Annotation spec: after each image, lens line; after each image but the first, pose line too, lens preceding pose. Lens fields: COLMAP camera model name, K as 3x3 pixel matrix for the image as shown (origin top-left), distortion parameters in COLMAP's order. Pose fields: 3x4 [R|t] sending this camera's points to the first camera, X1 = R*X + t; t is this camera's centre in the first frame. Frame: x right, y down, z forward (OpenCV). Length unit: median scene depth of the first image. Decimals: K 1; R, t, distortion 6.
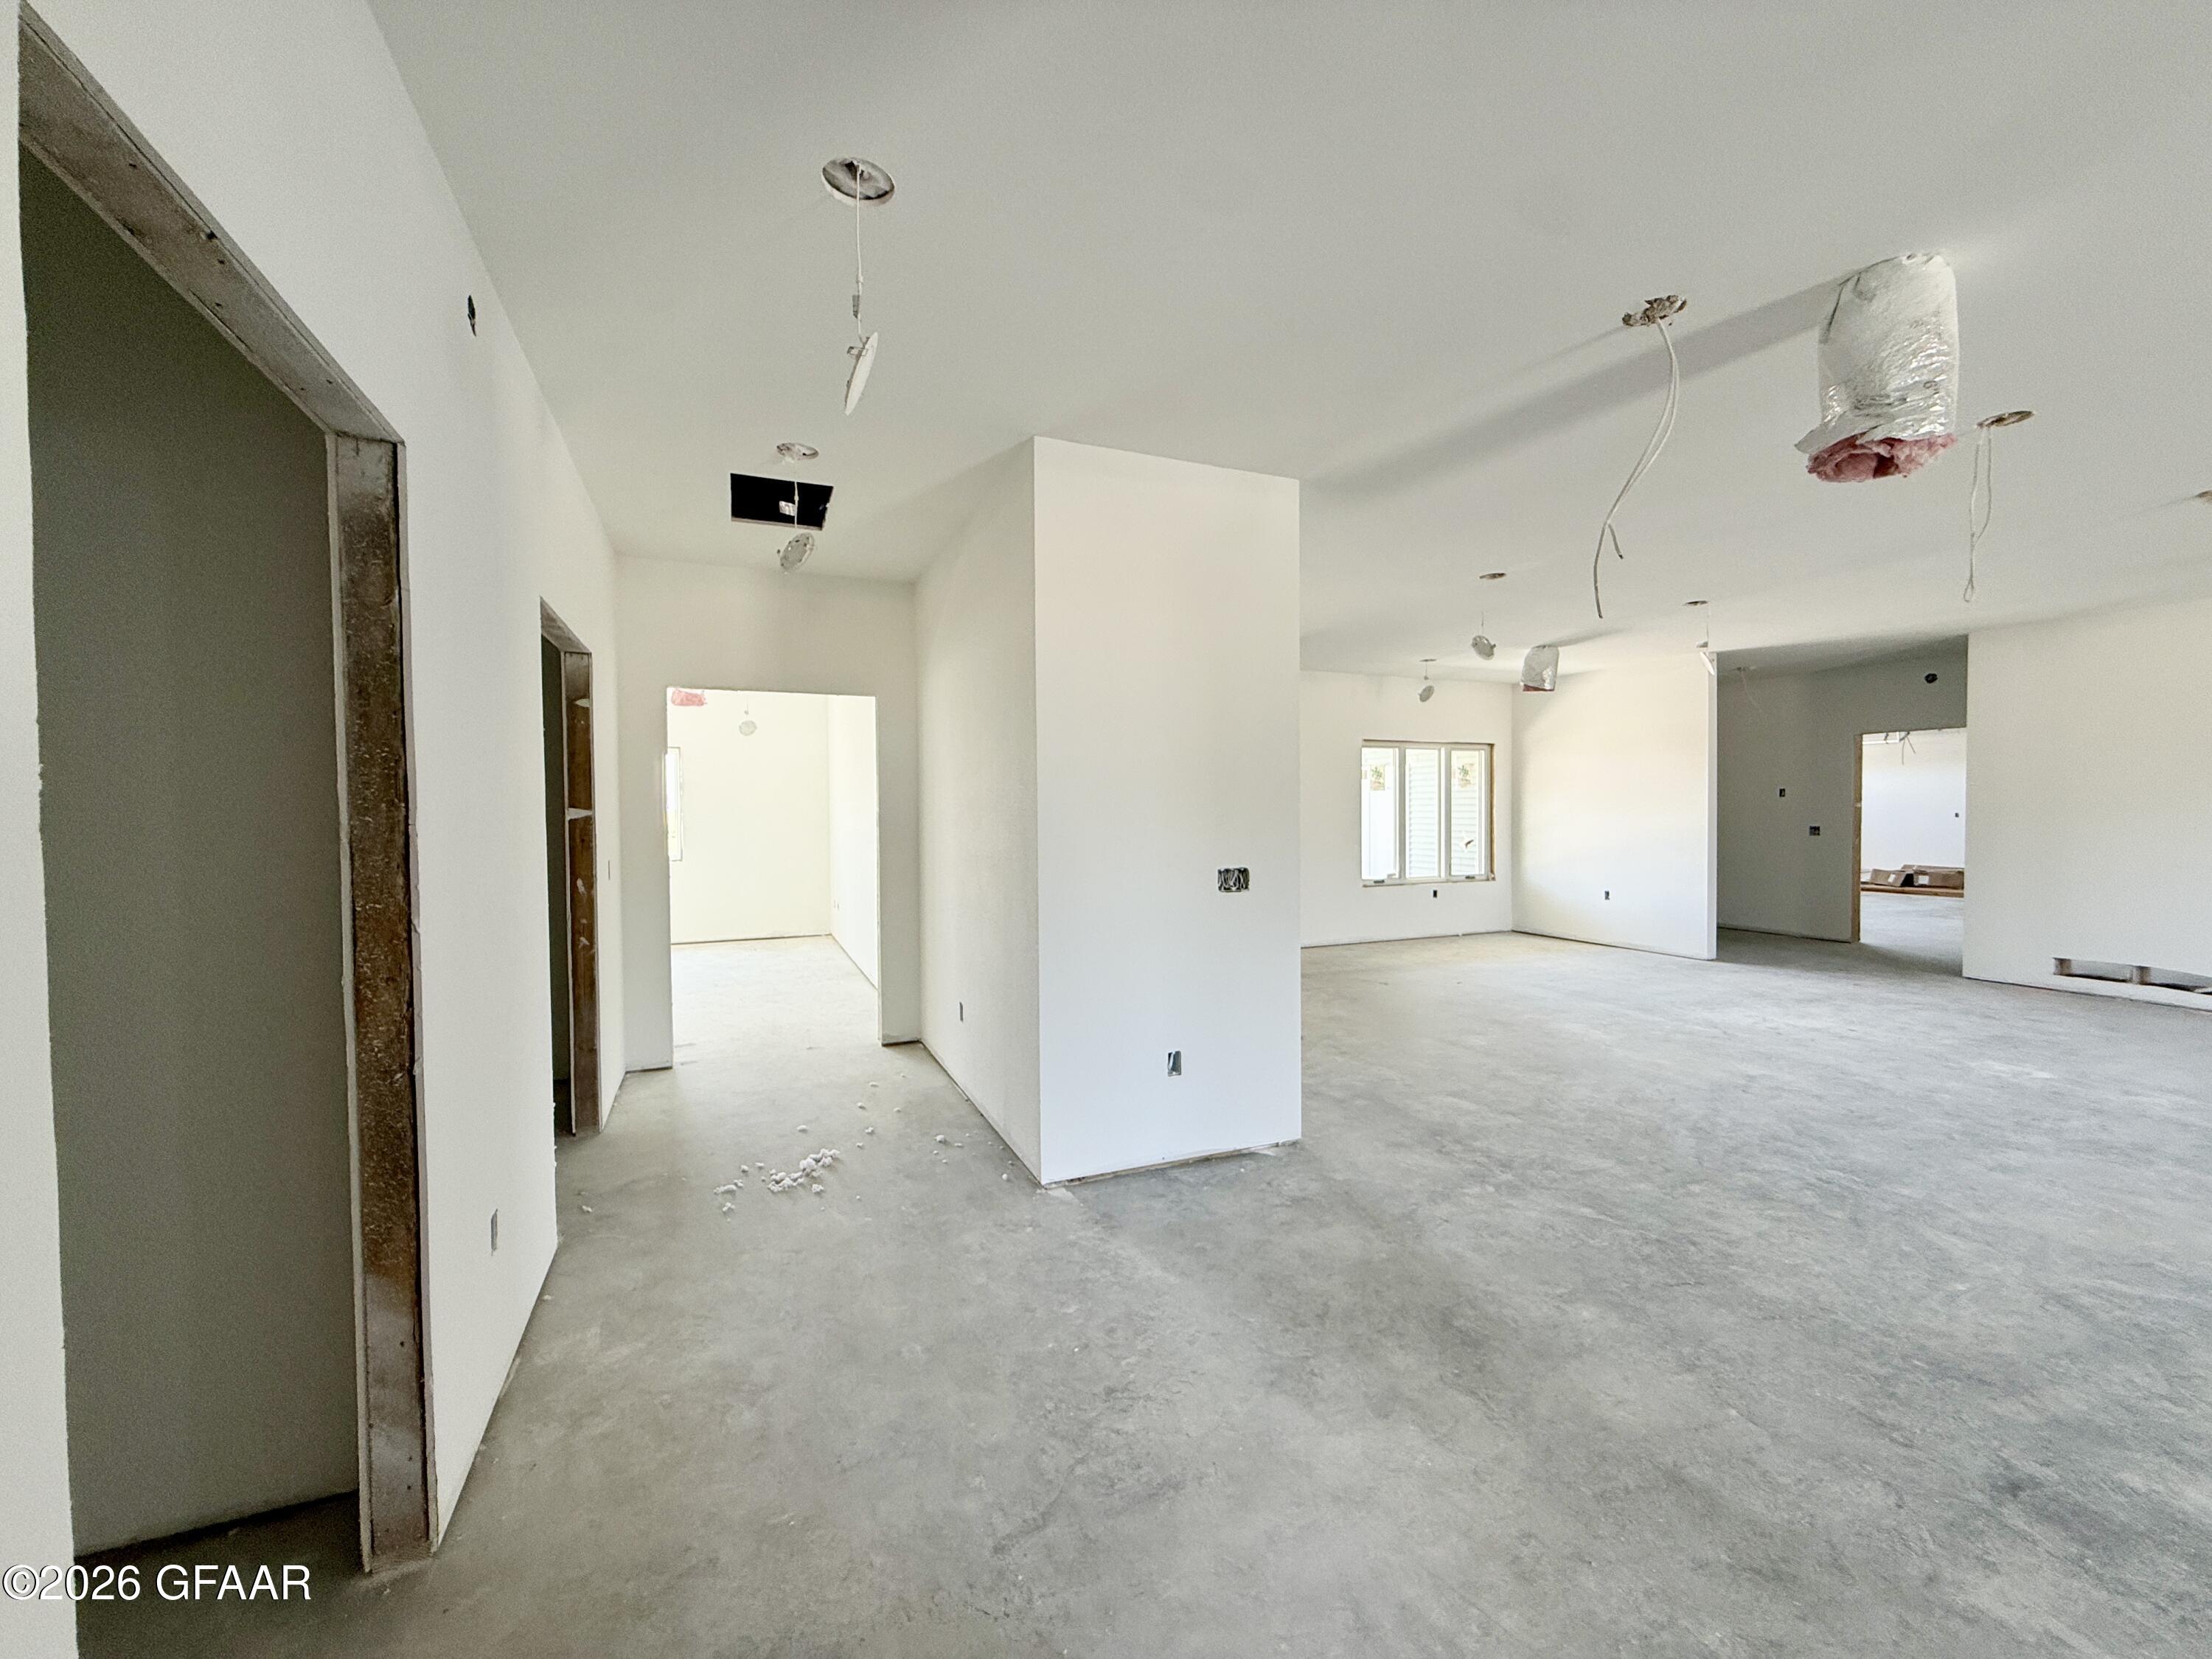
lens RADIAL K [[878.8, 0, 1102.6], [0, 878.8, 827.3], [0, 0, 1]] dist [0.000865, -0.000295]
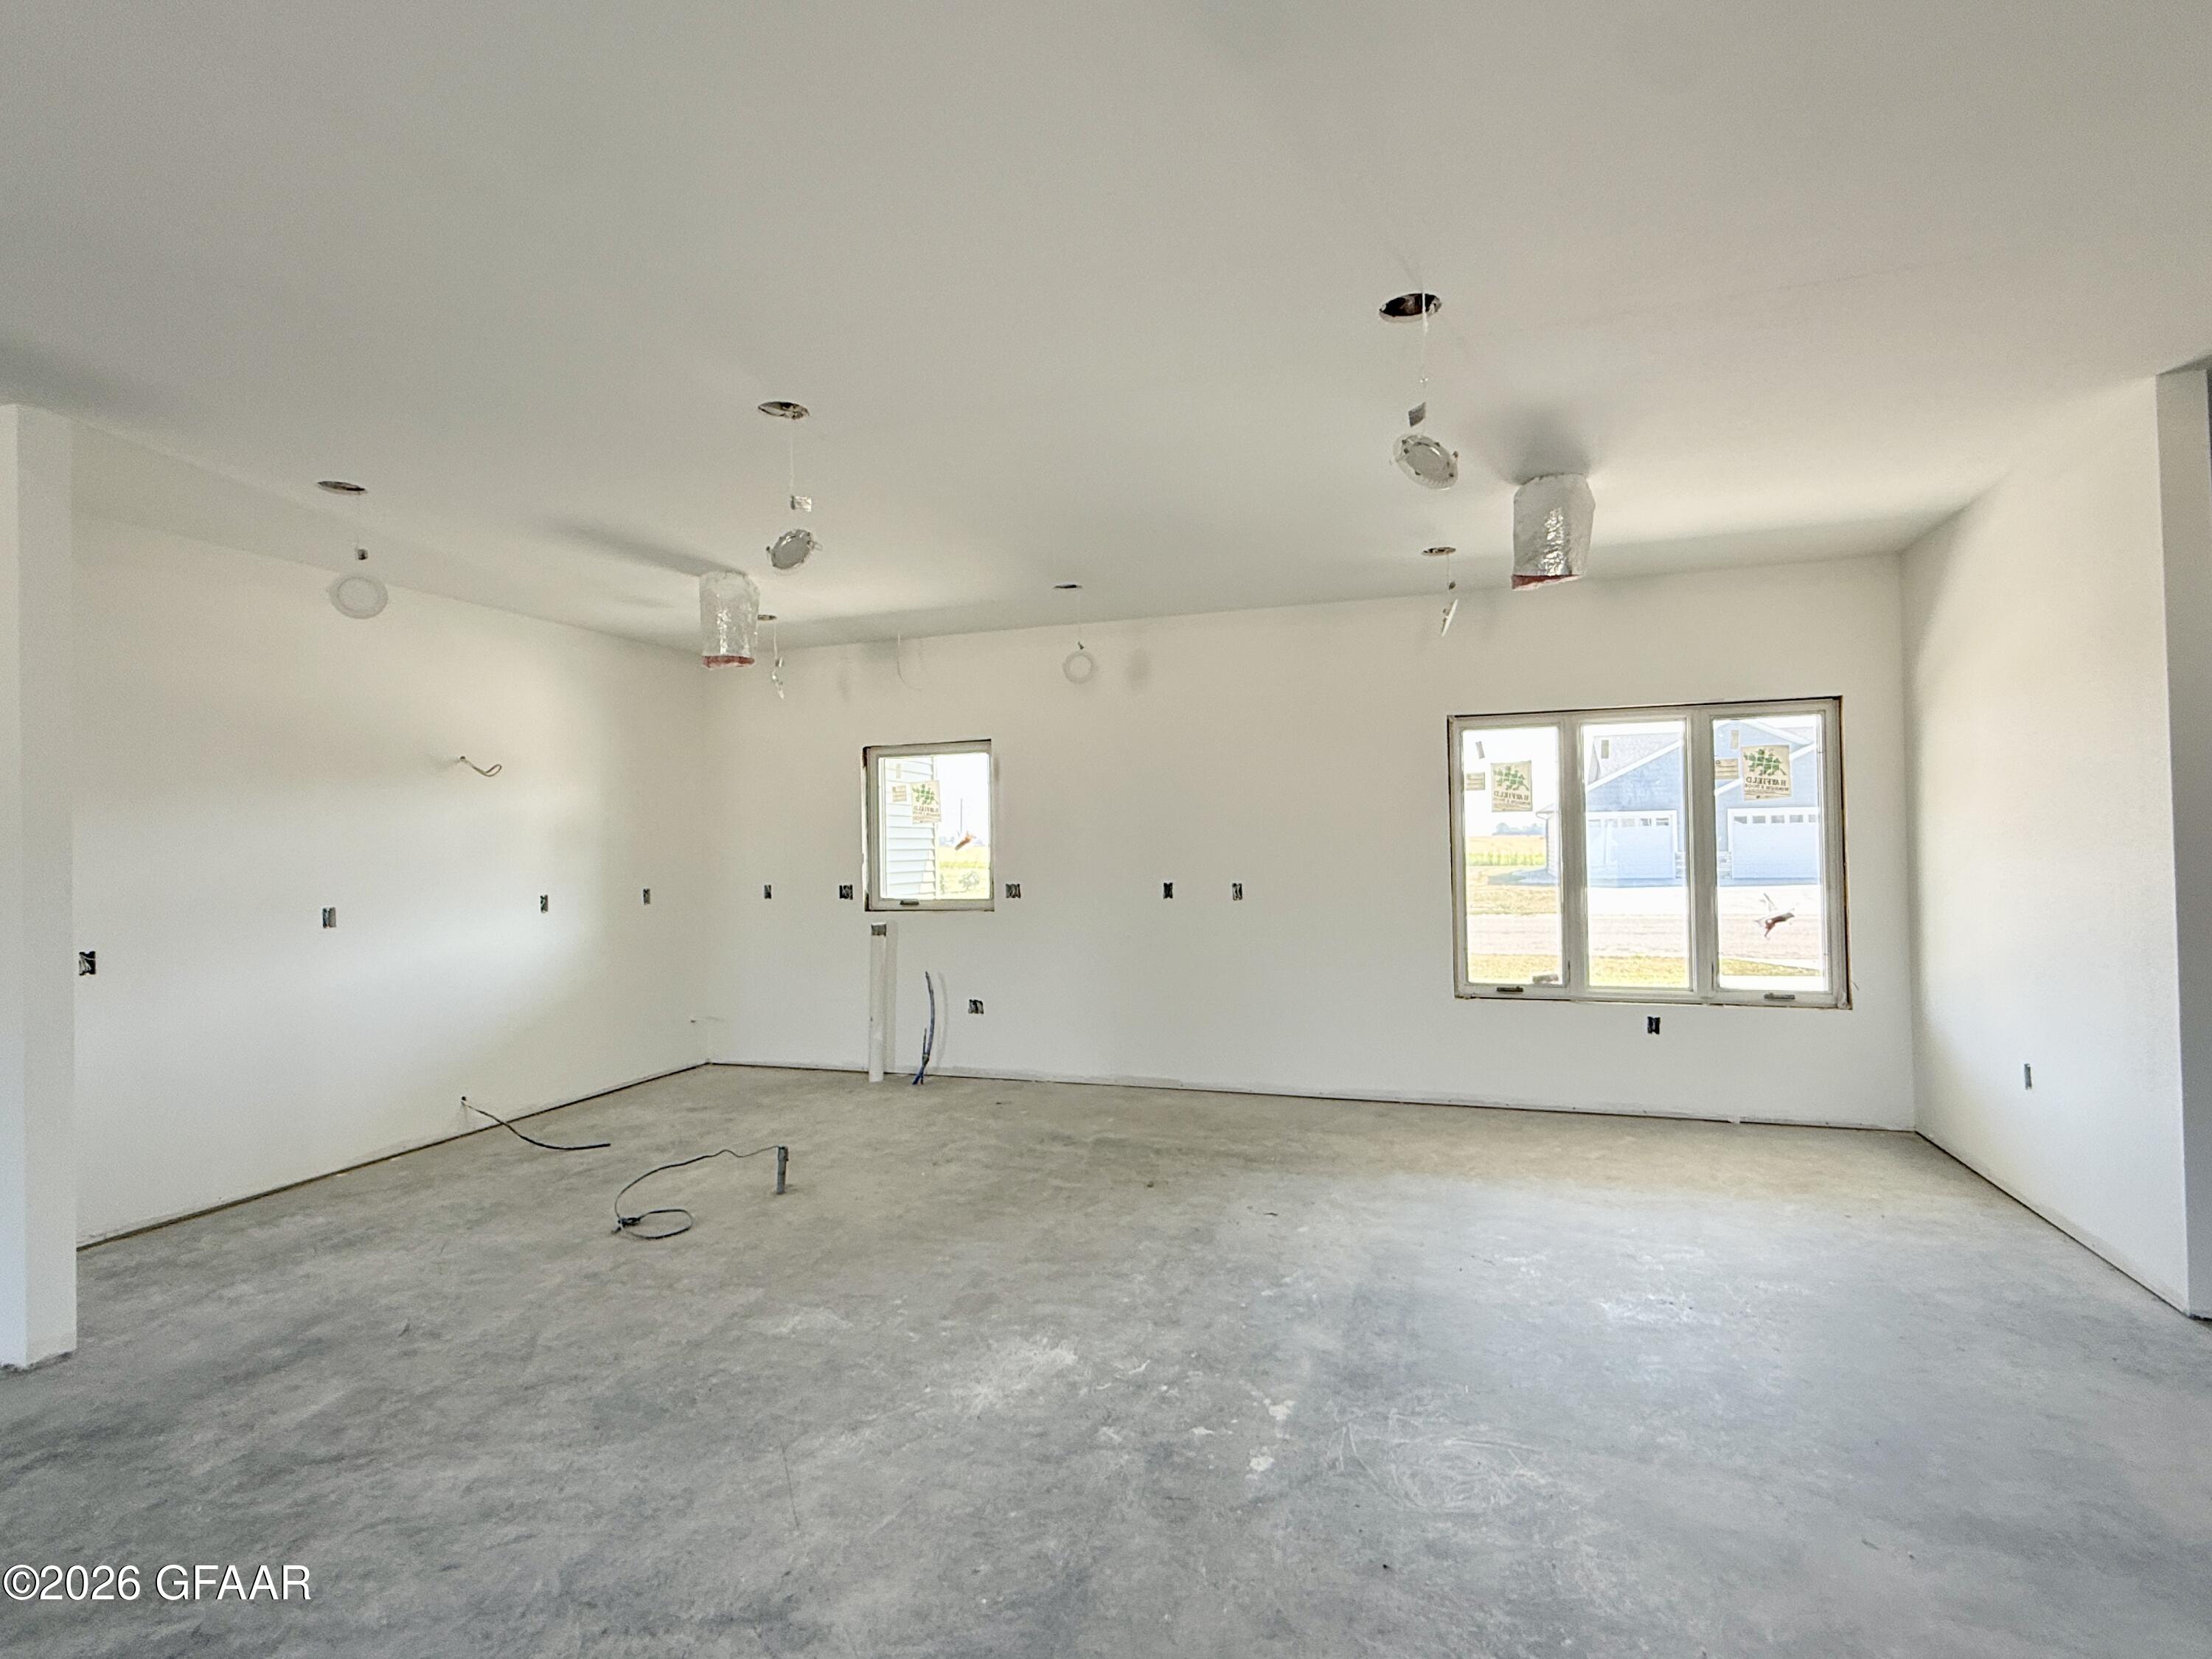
lens RADIAL K [[1099.5, 0, 1097.2], [0, 1099.5, 831.1], [0, 0, 1]] dist [0.000503, 0.000040]
pose [[0.748299, -0.012857, -0.663238, 1.121659], [-0.001849, 0.999768, -0.021467, -0.031959], [0.663360, 0.017290, 0.748101, 0.725598]]
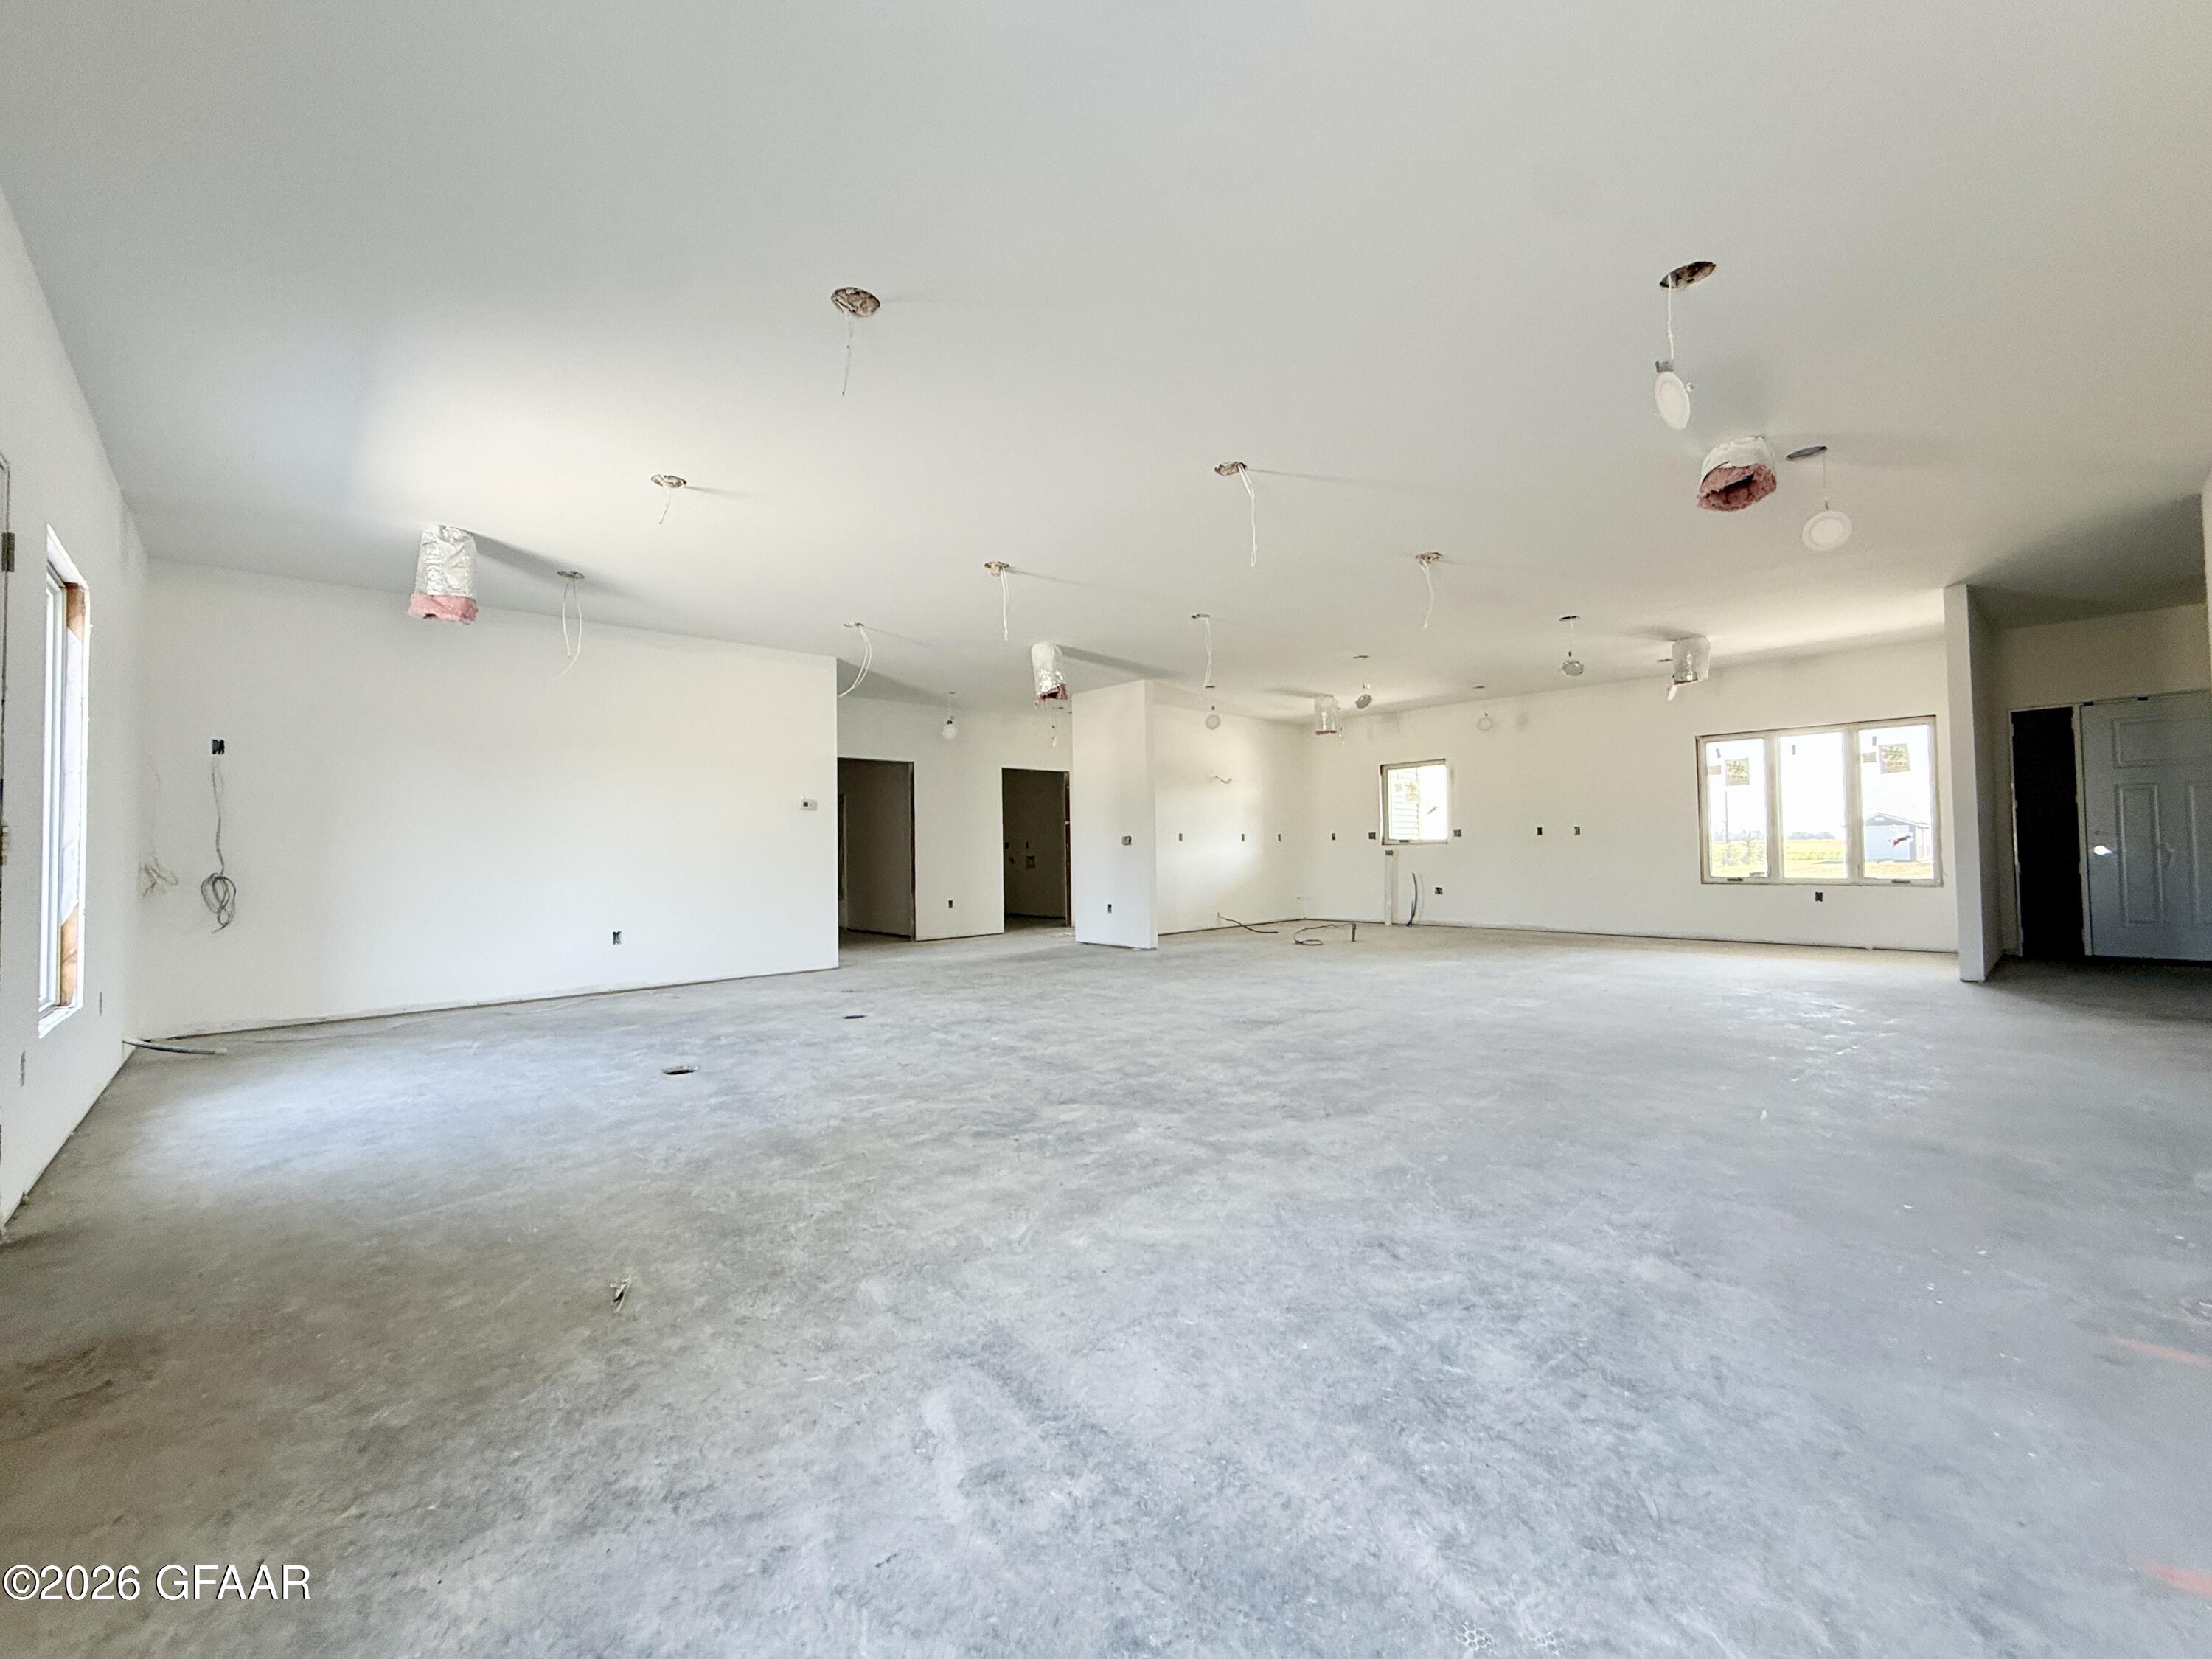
lens RADIAL K [[878.8, 0, 1113.6], [0, 878.8, 827.0], [0, 0, 1]] dist [0.000865, -0.000295]
pose [[0.349605, -0.020275, -0.936678, 1.964663], [-0.005837, 0.999699, -0.023818, 0.062538], [0.936879, 0.013794, 0.349381, 0.048303]]
